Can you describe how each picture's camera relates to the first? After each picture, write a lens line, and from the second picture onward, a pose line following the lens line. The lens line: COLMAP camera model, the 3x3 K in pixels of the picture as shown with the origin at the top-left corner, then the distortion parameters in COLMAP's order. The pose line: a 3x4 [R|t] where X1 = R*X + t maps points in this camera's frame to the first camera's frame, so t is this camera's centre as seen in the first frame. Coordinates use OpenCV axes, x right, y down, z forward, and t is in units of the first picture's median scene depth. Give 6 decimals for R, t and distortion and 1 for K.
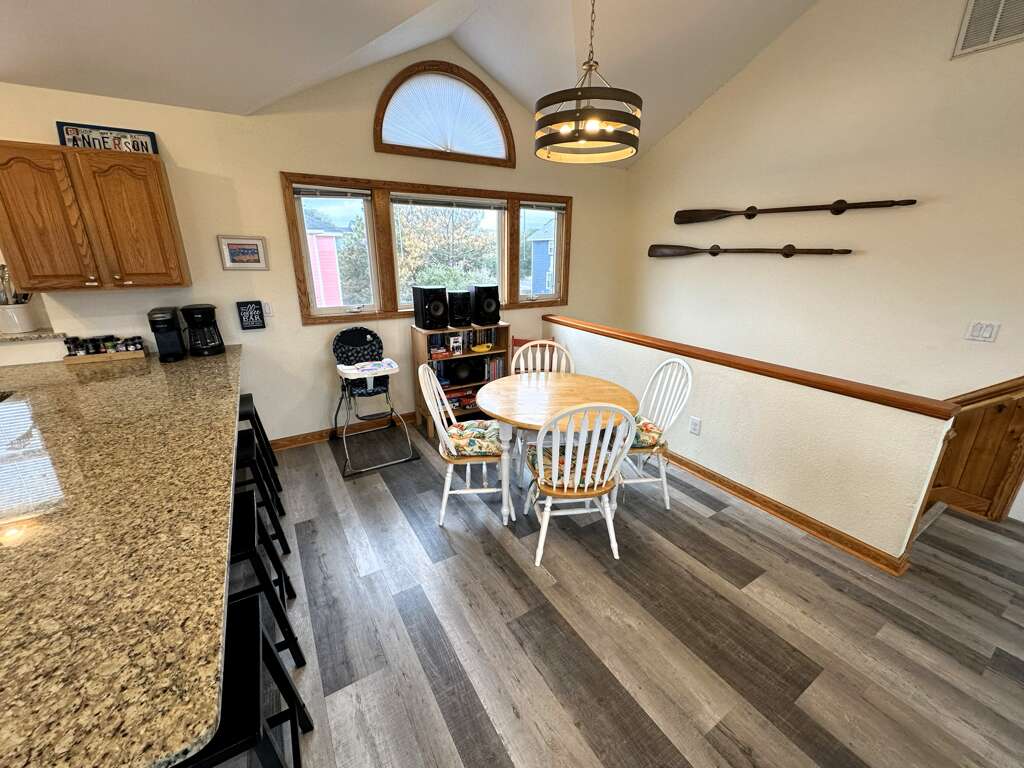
lens RADIAL K [[408.9, 0, 512.8], [0, 408.9, 384.0], [0, 0, 1]] dist [-0.003117, 0.000689]
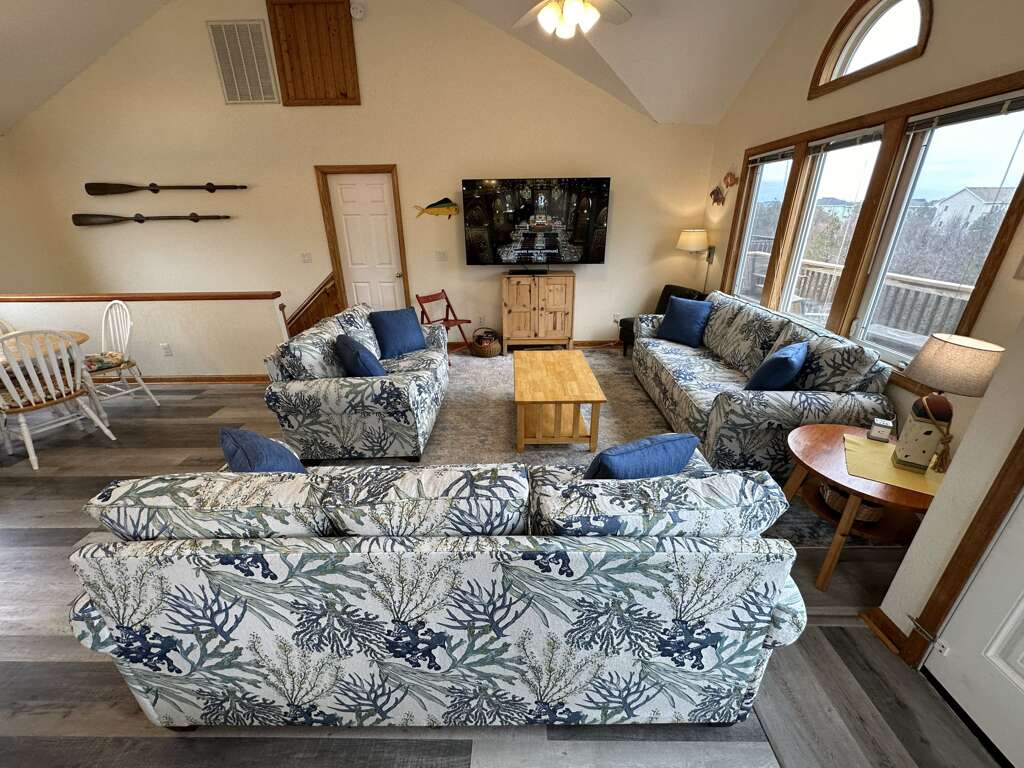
lens RADIAL K [[408.9, 0, 512.8], [0, 408.9, 384.0], [0, 0, 1]] dist [-0.003117, 0.000689]
pose [[0.536605, -0.338230, 0.773082, -0.028394], [0.279659, 0.935660, 0.215245, 0.250501], [-0.796145, 0.100697, 0.596669, -0.762275]]
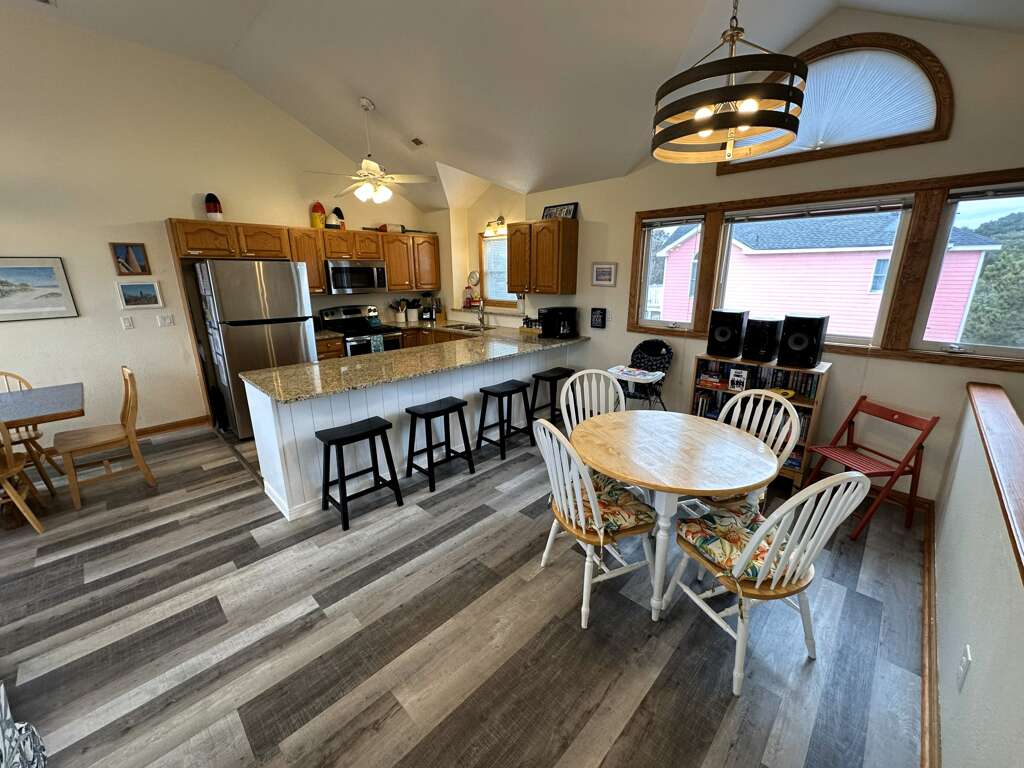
lens RADIAL K [[408.9, 0, 512.8], [0, 408.9, 384.0], [0, 0, 1]] dist [-0.003117, 0.000689]
pose [[0.242669, 0.249593, -0.937451, 0.688414], [-0.292155, 0.940276, 0.174718, -0.120729], [0.925071, 0.231483, 0.301096, 0.376652]]
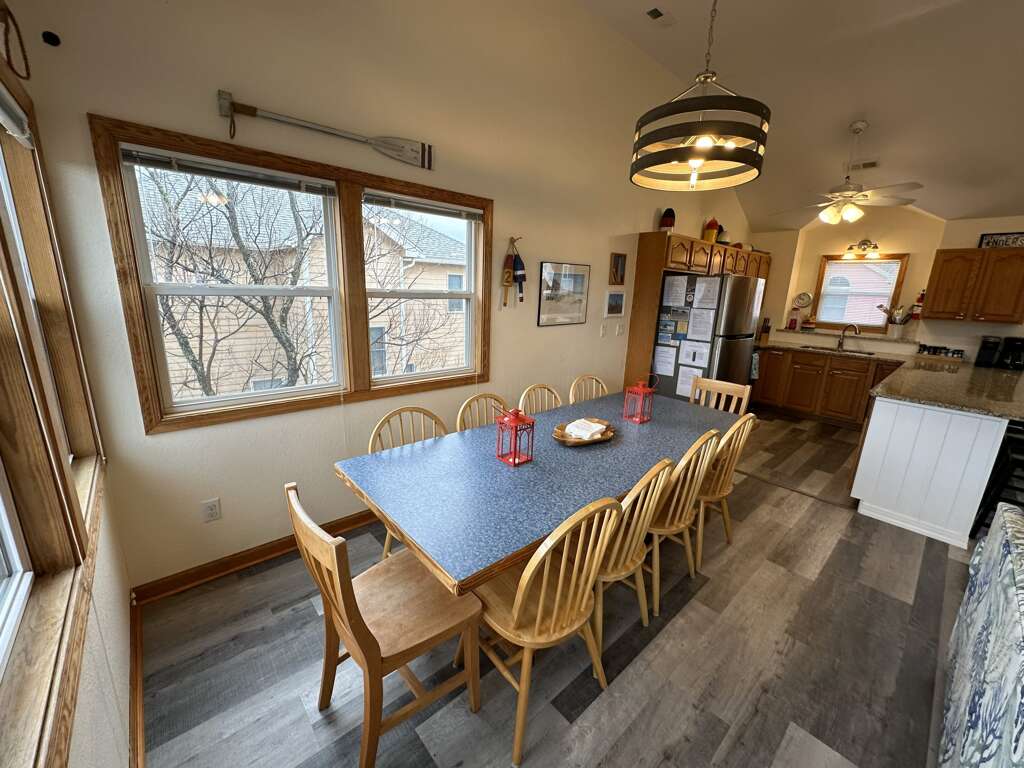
lens RADIAL K [[408.9, 0, 512.8], [0, 408.9, 384.0], [0, 0, 1]] dist [-0.003117, 0.000689]
pose [[0.177555, 0.230133, -0.956825, 0.368179], [-0.339479, 0.926915, 0.159943, 0.346956], [0.923704, 0.296423, 0.242704, -1.005156]]
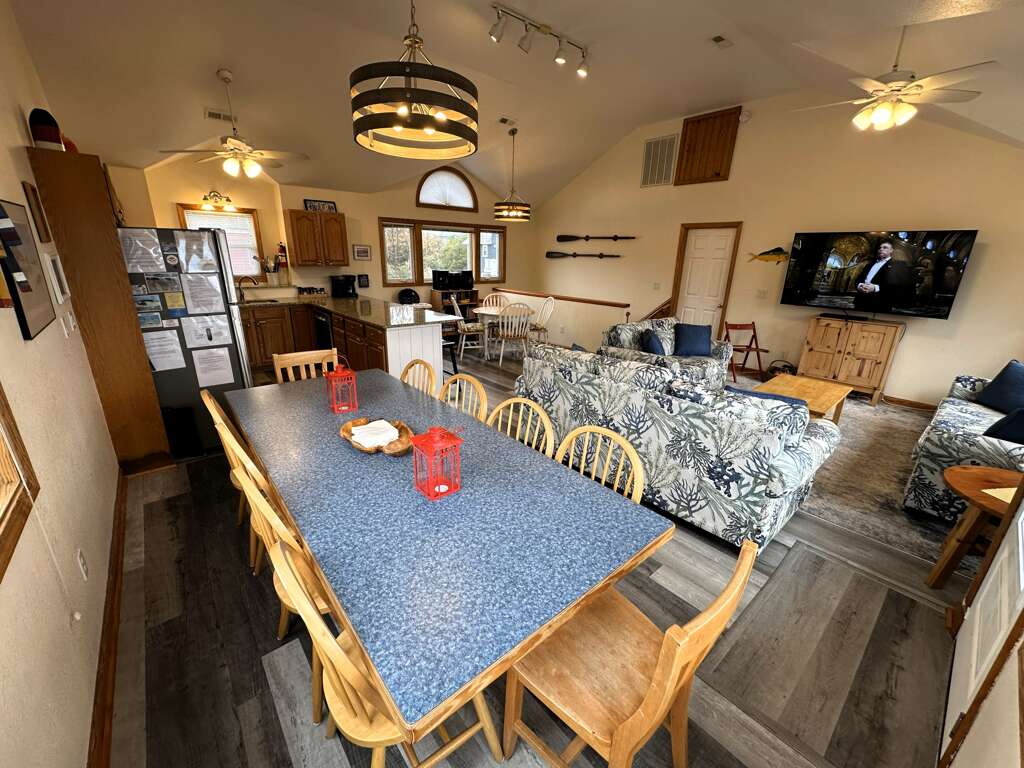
lens RADIAL K [[408.9, 0, 512.8], [0, 408.9, 384.0], [0, 0, 1]] dist [-0.003117, 0.000689]
pose [[0.987113, -0.032790, 0.156632, -0.222873], [0.033823, 0.999420, -0.003929, 0.436909], [-0.156413, 0.009176, 0.987649, -1.337375]]
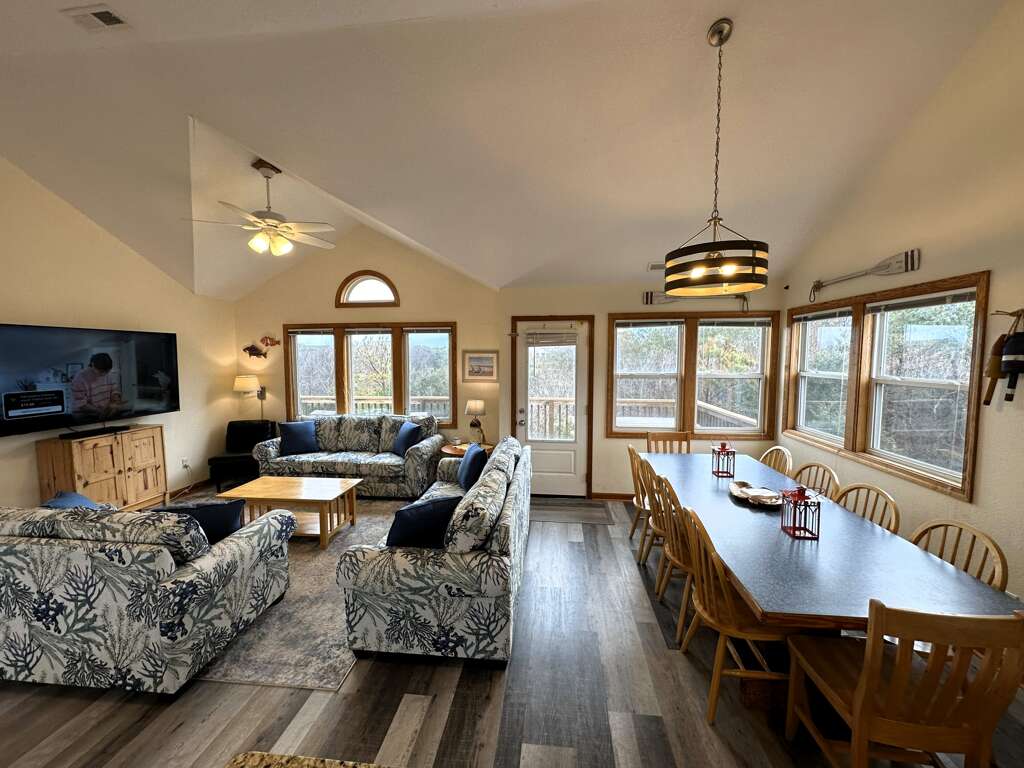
lens RADIAL K [[408.9, 0, 512.8], [0, 408.9, 384.0], [0, 0, 1]] dist [-0.003117, 0.000689]
pose [[-0.788701, -0.048762, 0.612841, -0.451531], [0.189702, 0.928902, 0.318049, -0.102352], [-0.584777, 0.367102, -0.723375, 0.207337]]
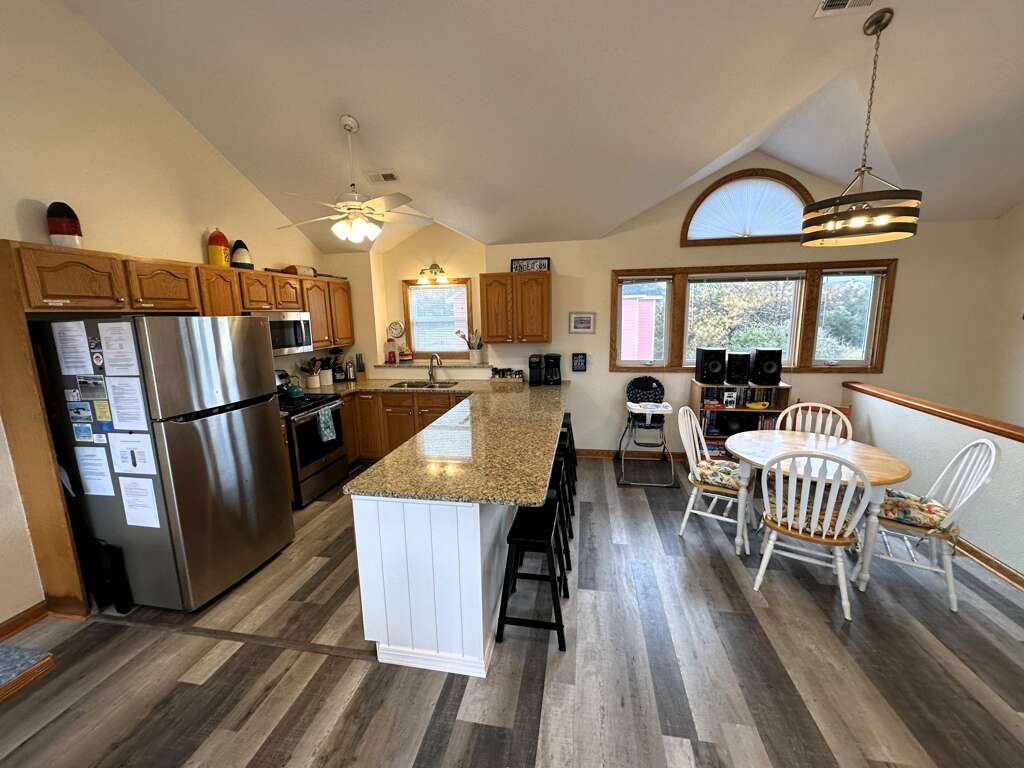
lens RADIAL K [[408.9, 0, 512.8], [0, 408.9, 384.0], [0, 0, 1]] dist [-0.003117, 0.000689]
pose [[0.747121, 0.094612, -0.657920, 0.187904], [-0.182084, 0.981087, -0.065686, 0.057306], [0.639262, 0.168872, 0.750218, -0.293491]]
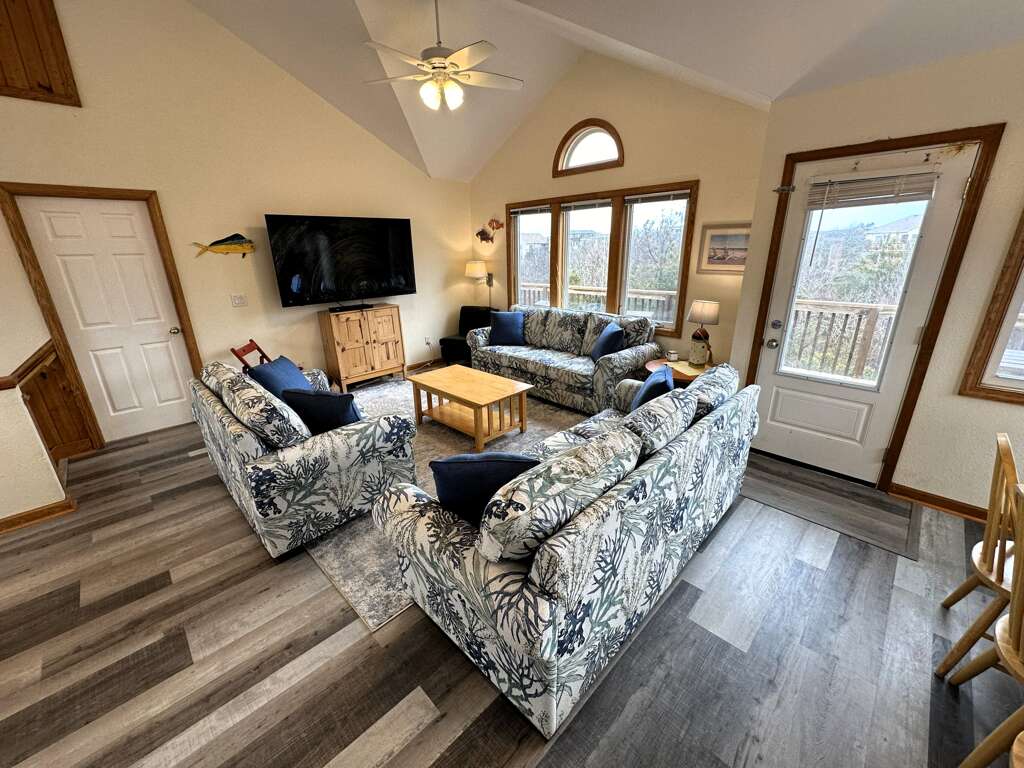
lens RADIAL K [[408.9, 0, 512.8], [0, 408.9, 384.0], [0, 0, 1]] dist [-0.003117, 0.000689]
pose [[-0.227876, -0.312759, 0.922093, -0.305535], [0.323191, 0.869023, 0.374628, 0.067267], [-0.918488, 0.383381, -0.096948, -0.208129]]
